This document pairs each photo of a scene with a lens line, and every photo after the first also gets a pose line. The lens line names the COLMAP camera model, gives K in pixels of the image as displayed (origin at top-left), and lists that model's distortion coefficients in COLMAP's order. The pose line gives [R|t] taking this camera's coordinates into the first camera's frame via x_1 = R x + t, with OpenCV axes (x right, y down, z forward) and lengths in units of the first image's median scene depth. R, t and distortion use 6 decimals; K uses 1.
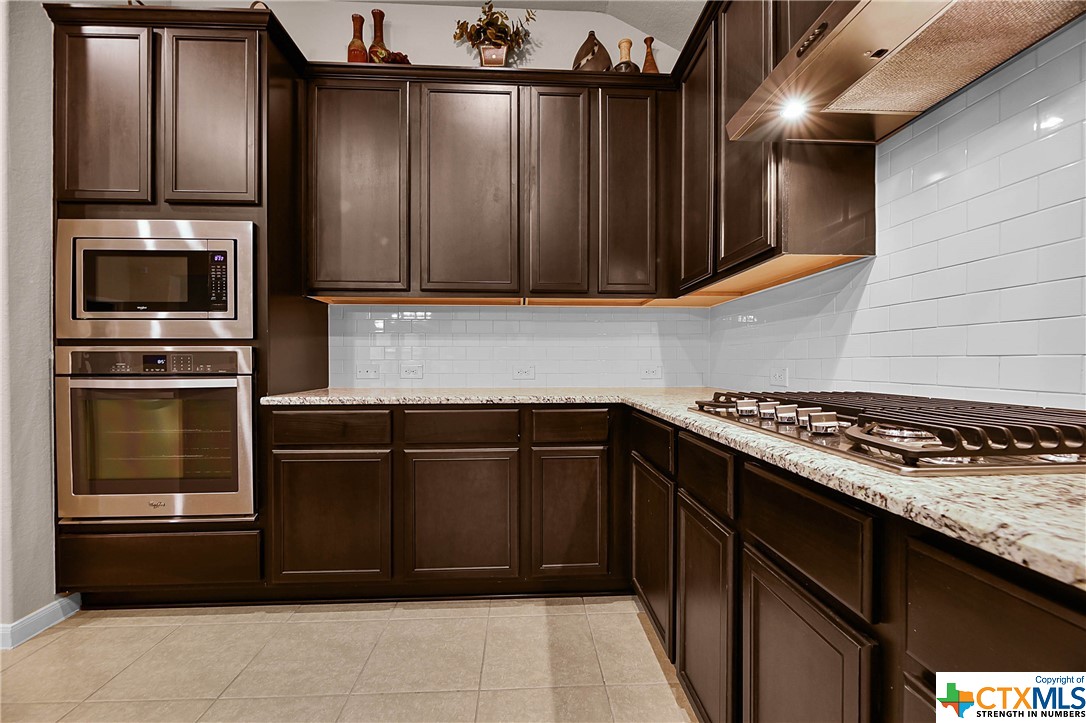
lens RADIAL K [[437.6, 0, 543.0], [0, 437.6, 361.5], [0, 0, 1]] dist [-0.001314, -0.000157]
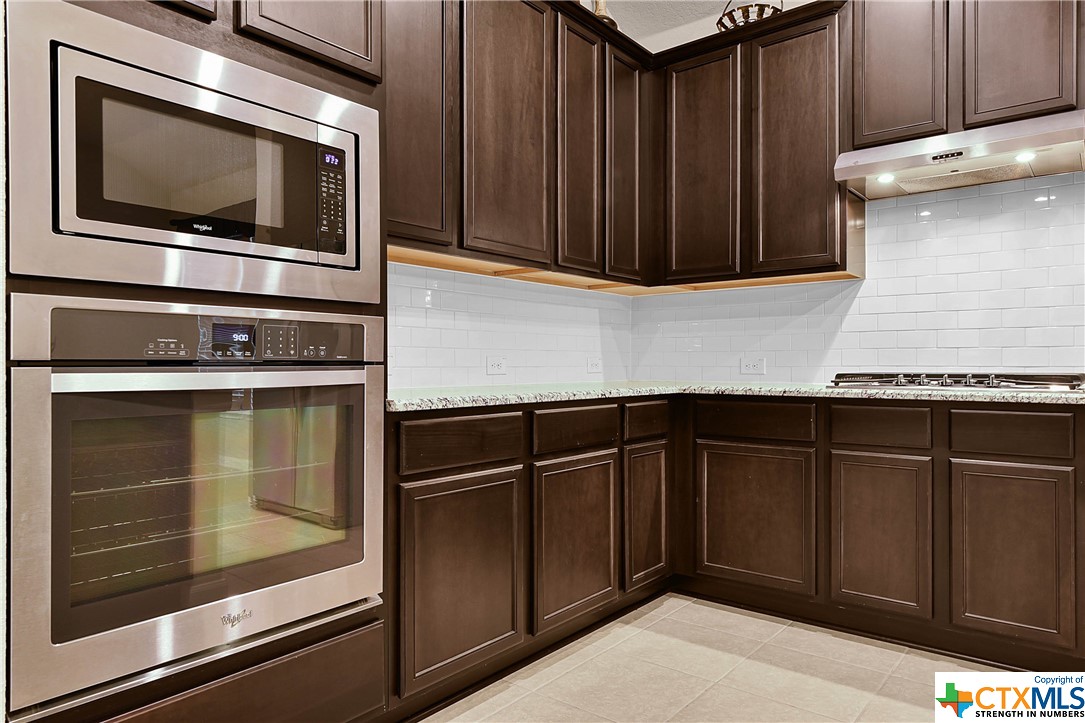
lens RADIAL K [[707.2, 0, 541.8], [0, 707.2, 356.5], [0, 0, 1]] dist [0.021117, -0.000847]
pose [[0.666077, 0.009005, 0.745829, -1.251236], [-0.002152, 0.999946, -0.010151, 0.030338], [-0.745880, 0.005156, 0.666060, 0.176776]]
